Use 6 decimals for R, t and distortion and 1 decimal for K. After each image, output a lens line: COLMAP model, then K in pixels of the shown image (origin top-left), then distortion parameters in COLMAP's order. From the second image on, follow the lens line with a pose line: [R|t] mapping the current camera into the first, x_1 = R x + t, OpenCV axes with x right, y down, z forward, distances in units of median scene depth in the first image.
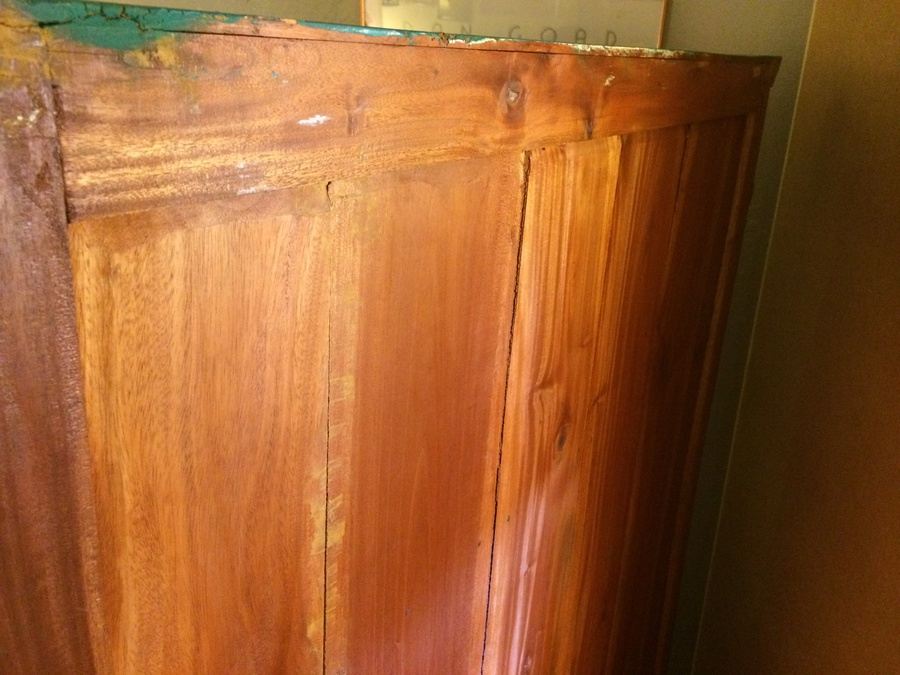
lens RADIAL K [[774.9, 0, 451.3], [0, 774.9, 331.7], [0, 0, 1]] dist [0.080098, -0.110202]
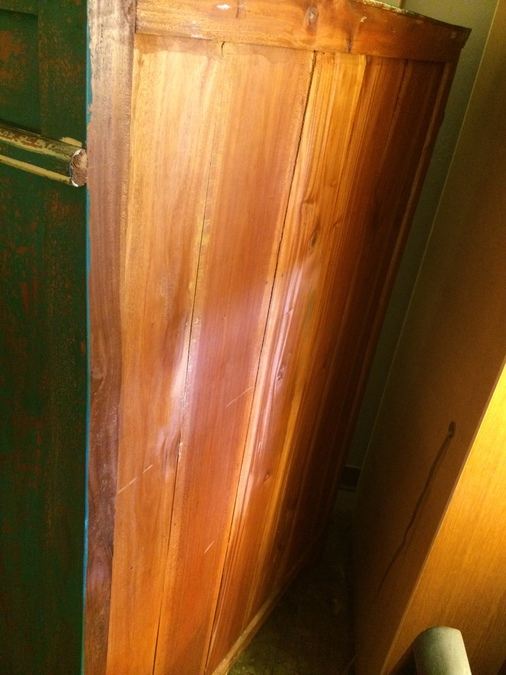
lens RADIAL K [[581.1, 0, 248.4], [0, 581.1, 338.9], [0, 0, 1]] dist [0.080098, -0.110202]
pose [[0.995895, 0.070348, 0.056961, -0.081155], [-0.077956, 0.986390, 0.144767, 0.219571], [-0.046002, -0.148613, 0.987825, -0.409201]]
